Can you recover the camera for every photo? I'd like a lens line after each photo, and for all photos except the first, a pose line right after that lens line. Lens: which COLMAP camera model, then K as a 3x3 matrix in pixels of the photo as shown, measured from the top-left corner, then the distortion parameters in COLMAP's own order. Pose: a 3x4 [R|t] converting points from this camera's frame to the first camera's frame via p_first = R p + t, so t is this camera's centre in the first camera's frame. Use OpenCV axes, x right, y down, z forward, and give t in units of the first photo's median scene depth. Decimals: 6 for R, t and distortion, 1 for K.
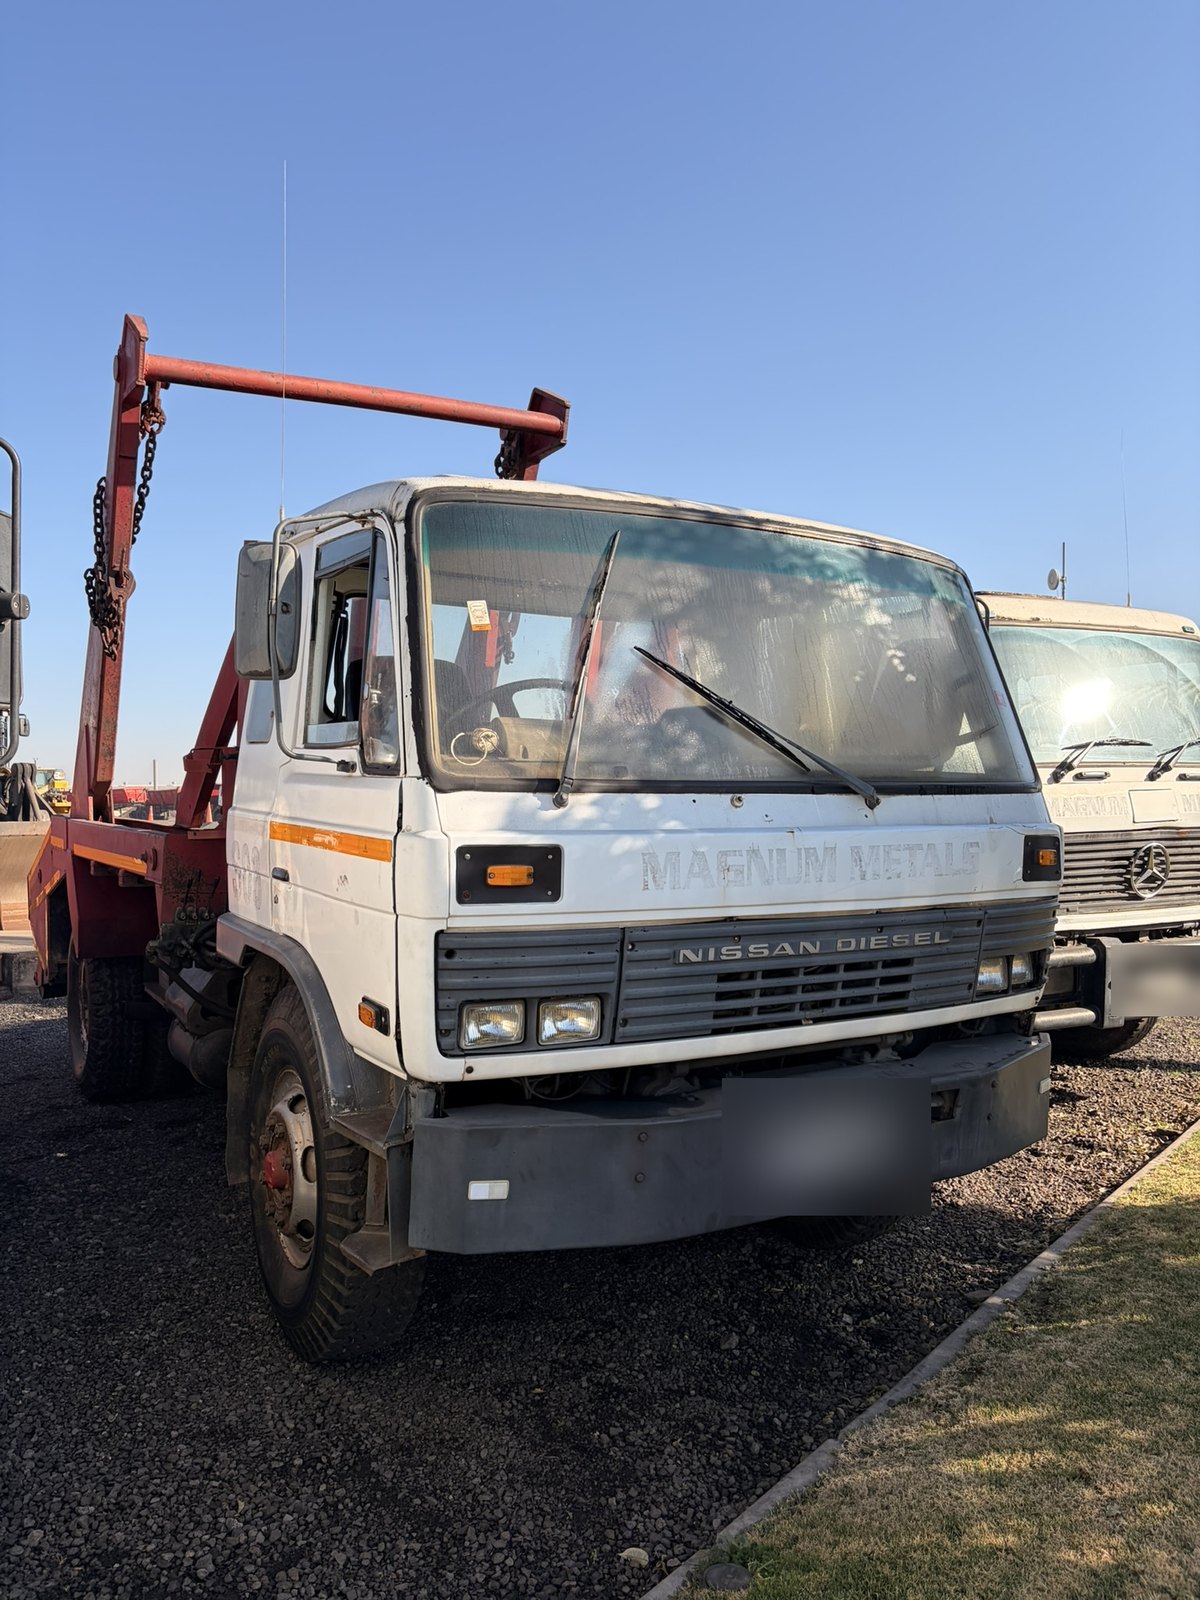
lens RADIAL K [[1203.3, 0, 599.8], [0, 1203.3, 805.8], [0, 0, 1]] dist [0.052537, -0.043444]
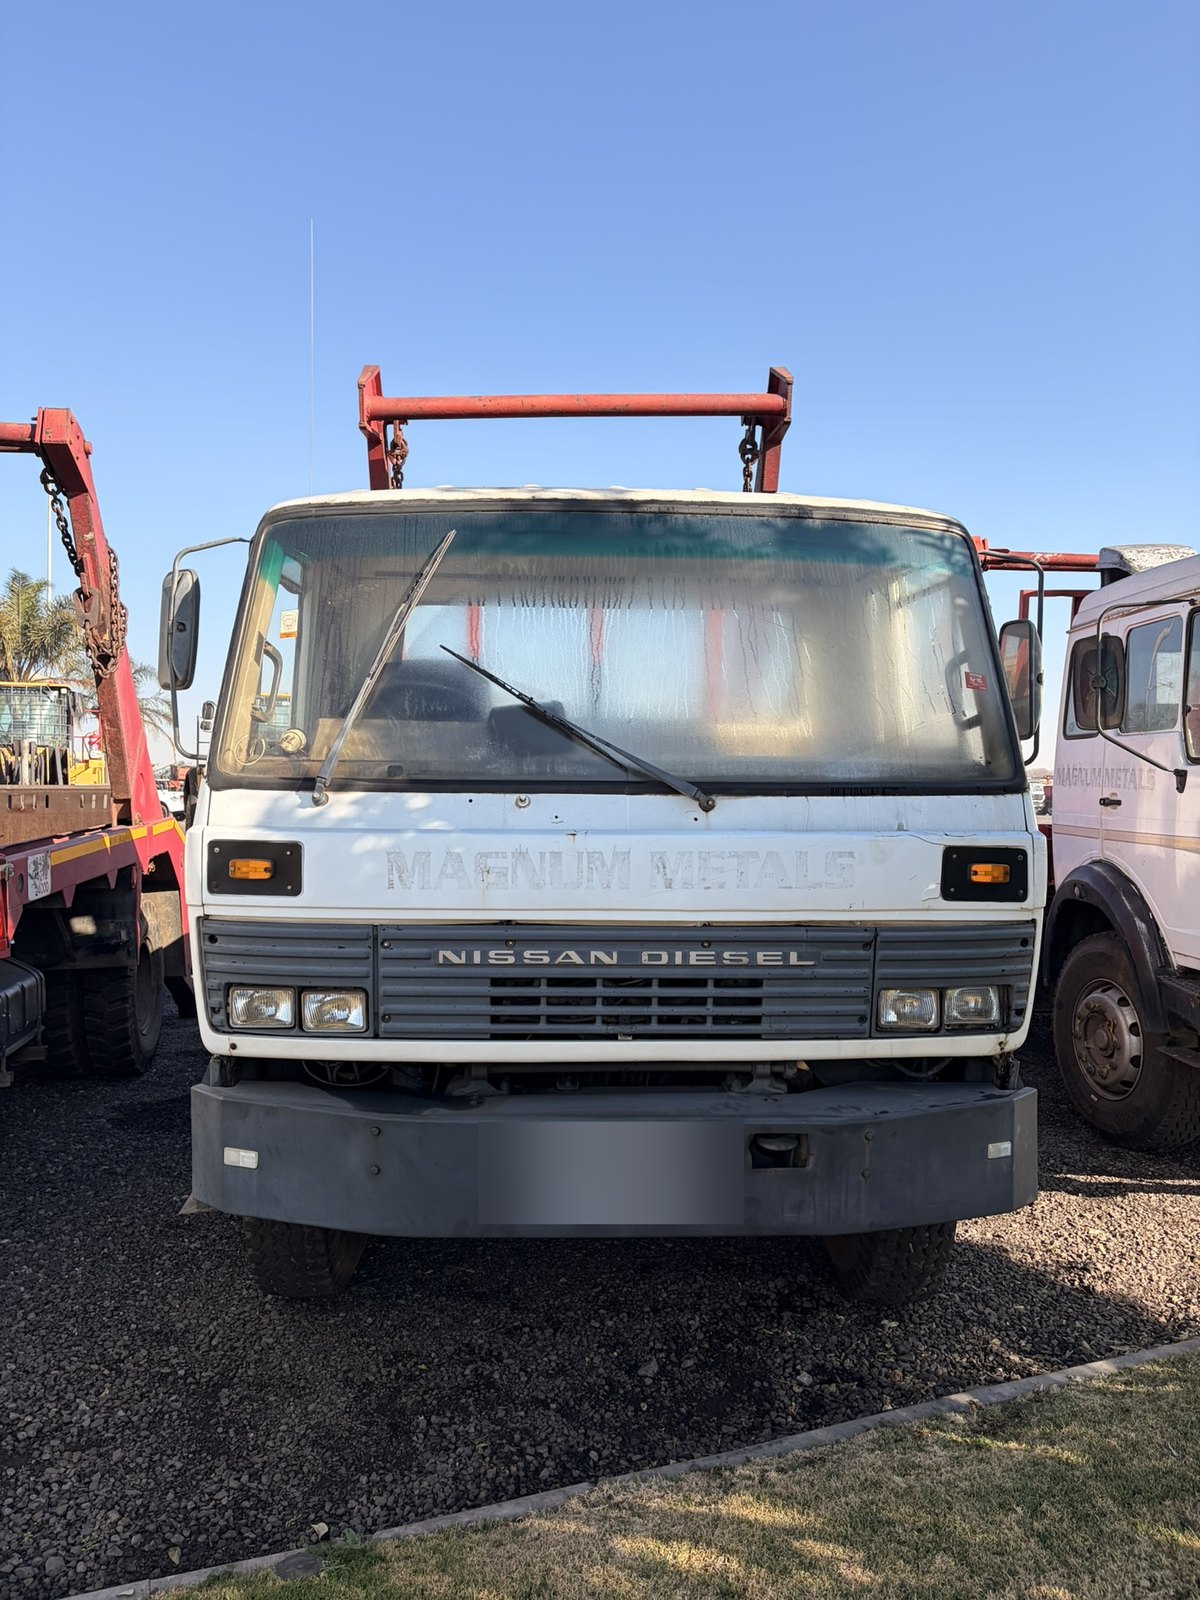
lens RADIAL K [[1203.3, 0, 622.3], [0, 1203.3, 802.7], [0, 0, 1]] dist [0.052537, -0.043444]
pose [[0.878785, 0.012958, -0.477042, 0.640484], [-0.009459, 0.999908, 0.009735, -0.012955], [0.477124, -0.004043, 0.878827, 0.186620]]
